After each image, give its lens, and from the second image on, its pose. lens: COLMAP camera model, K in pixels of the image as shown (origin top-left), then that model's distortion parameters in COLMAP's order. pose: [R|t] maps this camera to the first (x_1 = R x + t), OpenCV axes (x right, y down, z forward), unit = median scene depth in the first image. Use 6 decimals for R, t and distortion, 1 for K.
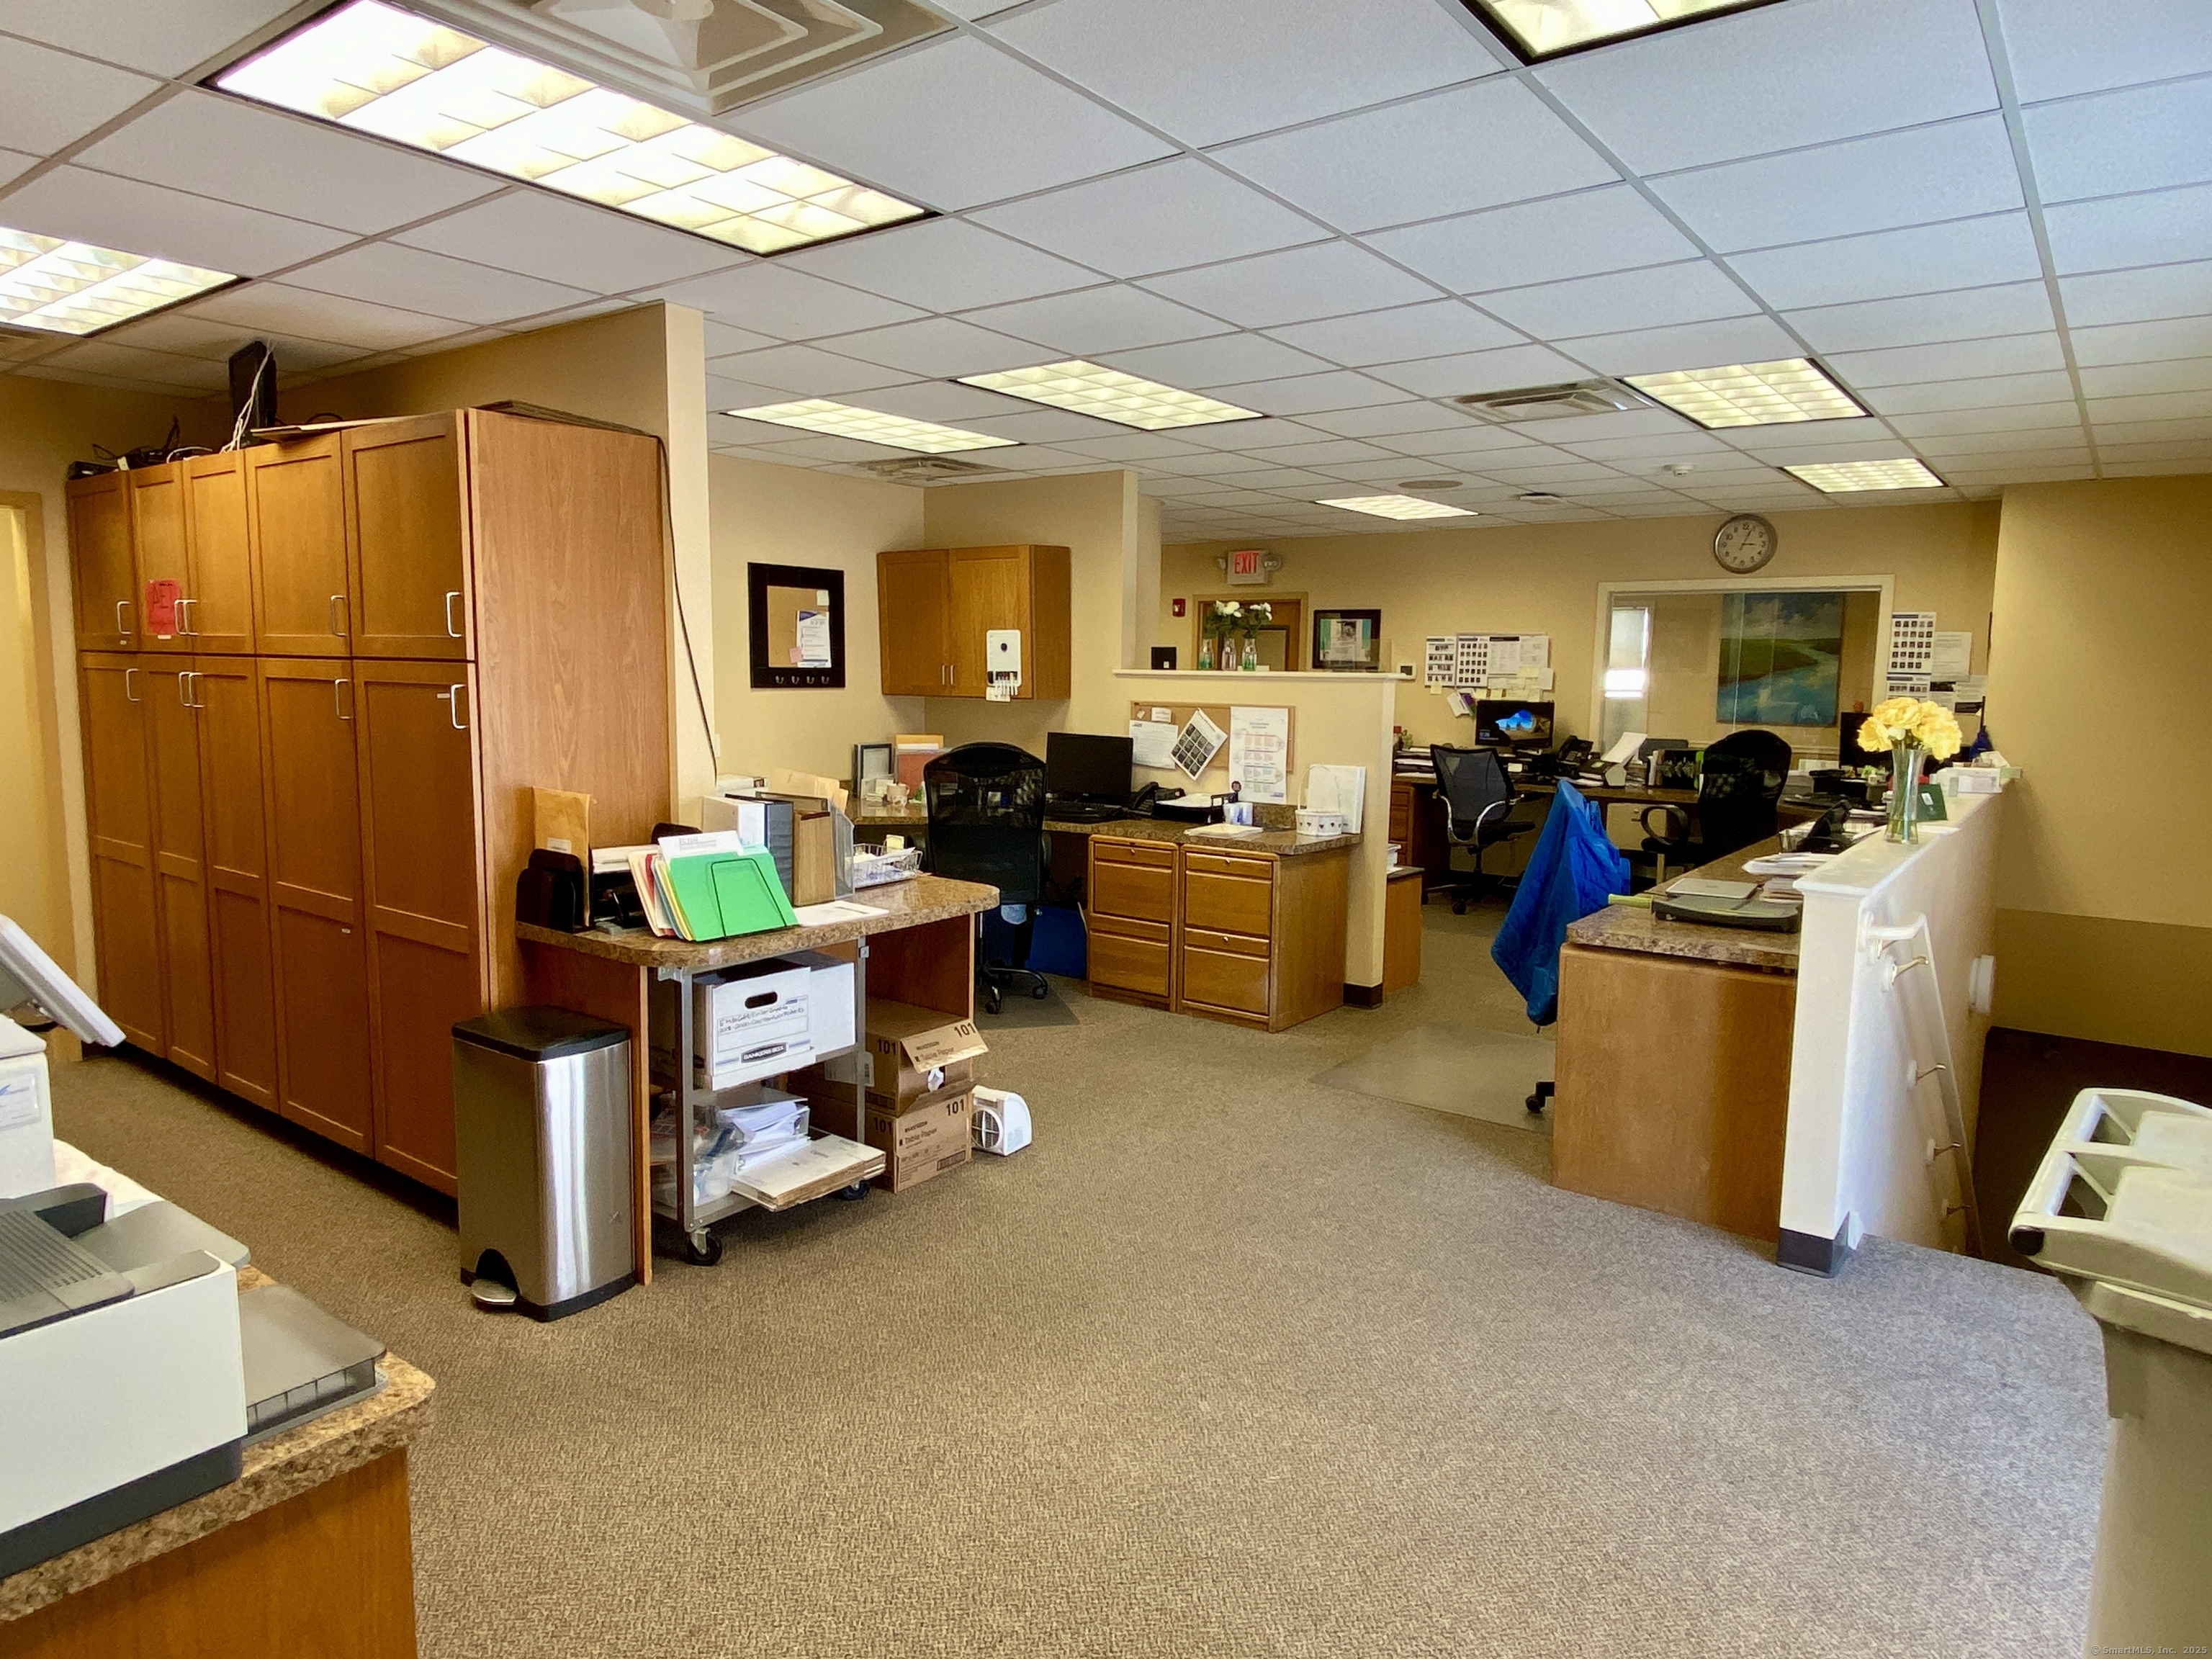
lens RADIAL K [[1362.6, 0, 1085.6], [0, 1362.6, 830.7], [0, 0, 1]] dist [0.029450, -0.036878]
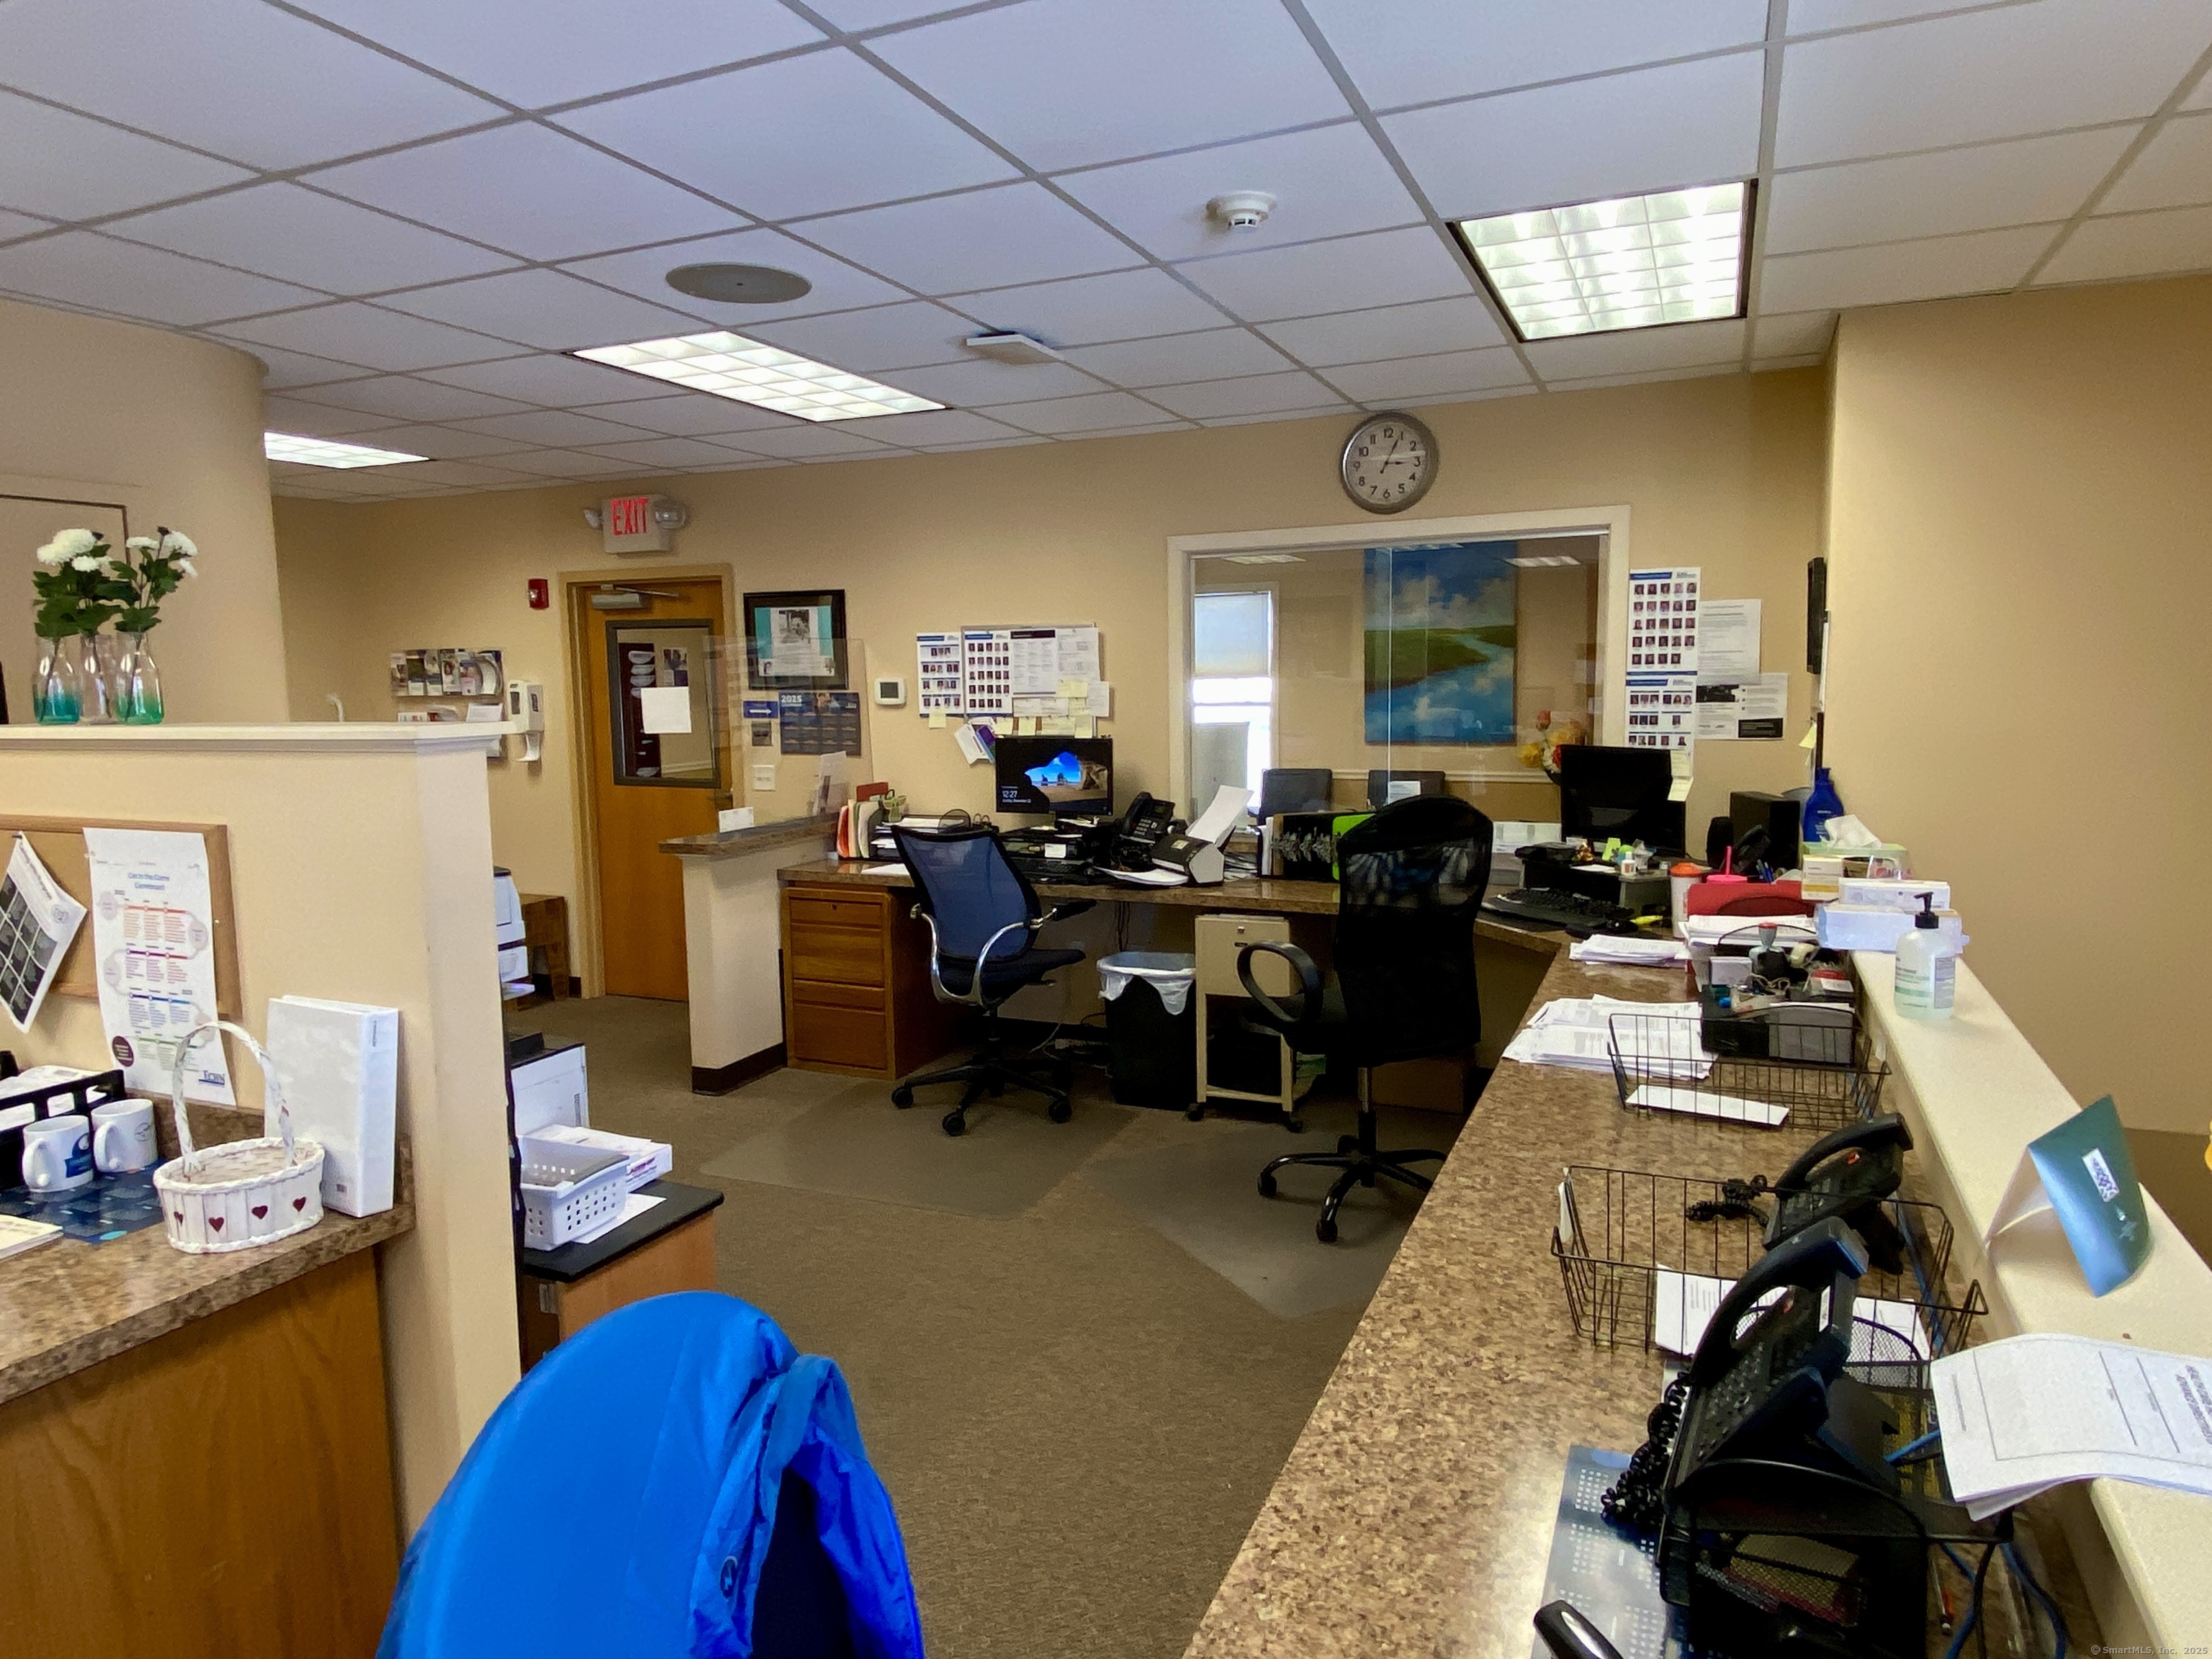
lens RADIAL K [[1362.6, 0, 1126.8], [0, 1362.6, 835.3], [0, 0, 1]] dist [0.029450, -0.036878]
pose [[0.966972, -0.059348, 0.247878, 0.236711], [0.060487, 0.998164, 0.003027, -0.062655], [-0.247603, 0.012066, 0.968786, 0.501942]]
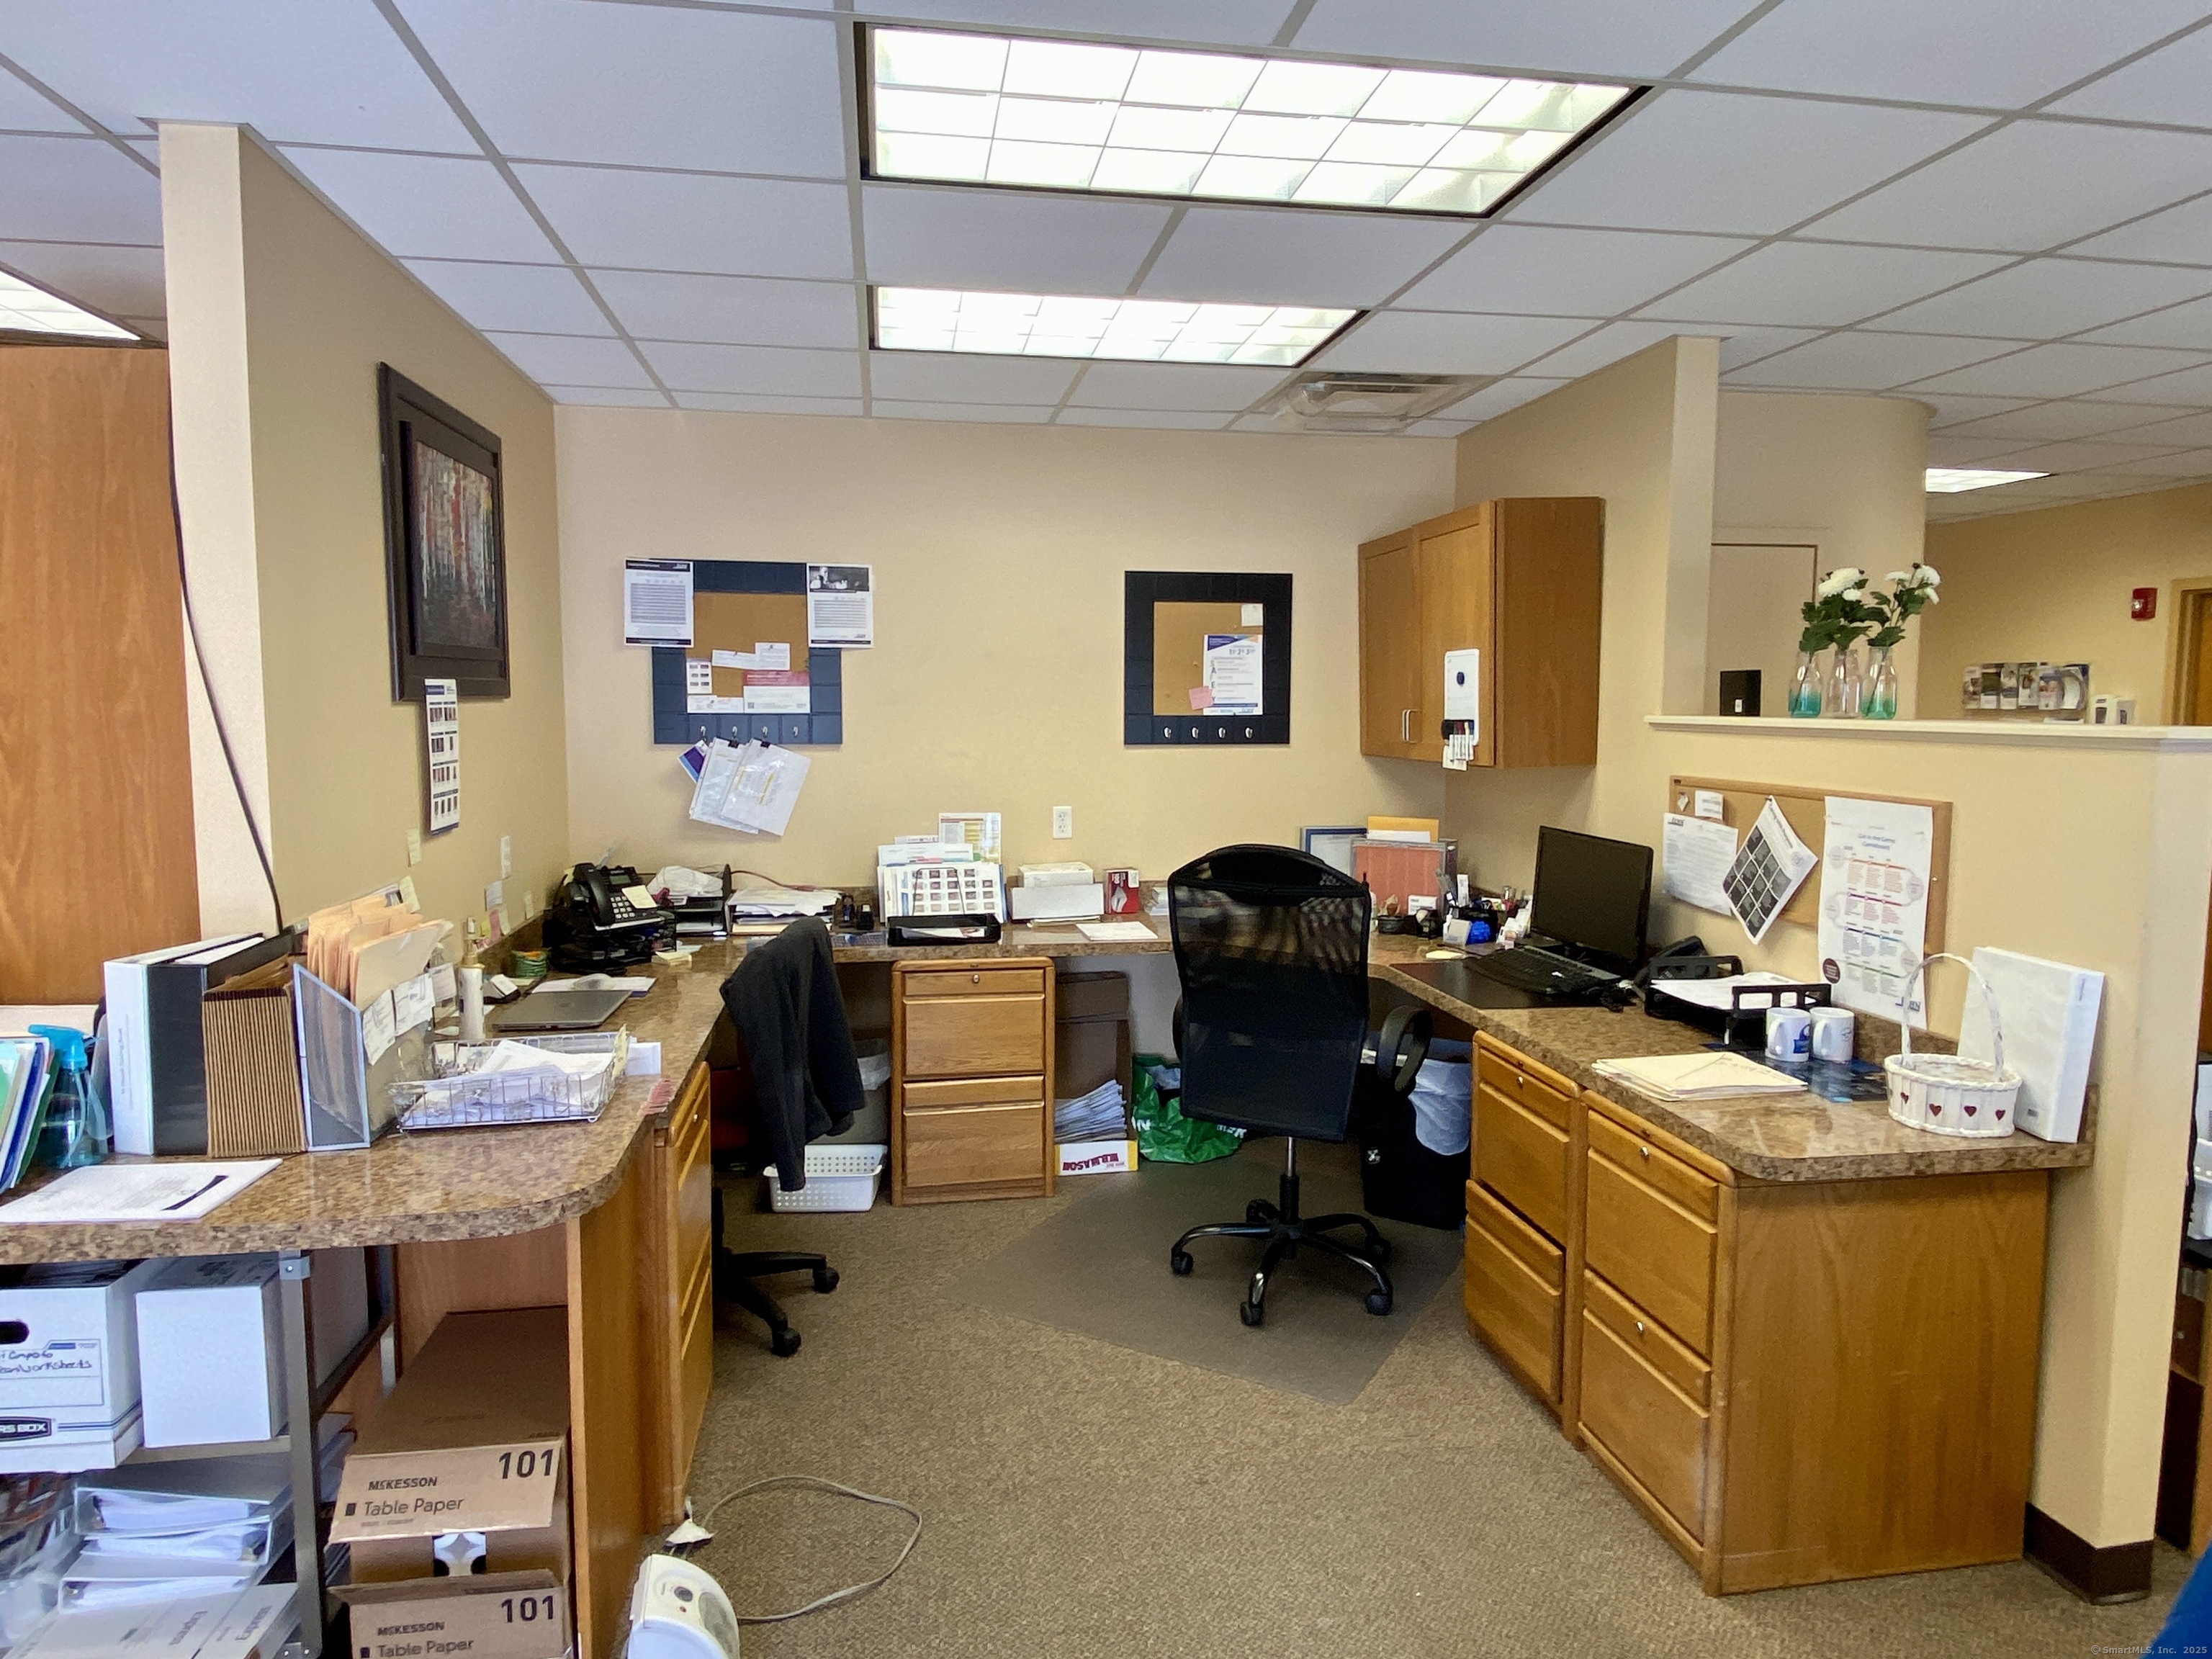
lens RADIAL K [[1362.6, 0, 1088.5], [0, 1362.6, 820.3], [0, 0, 1]] dist [0.029450, -0.036878]
pose [[0.726045, 0.048654, -0.685923, 0.206651], [-0.076603, 0.997008, -0.010364, -0.050034], [0.683367, 0.060068, 0.727600, 0.418657]]
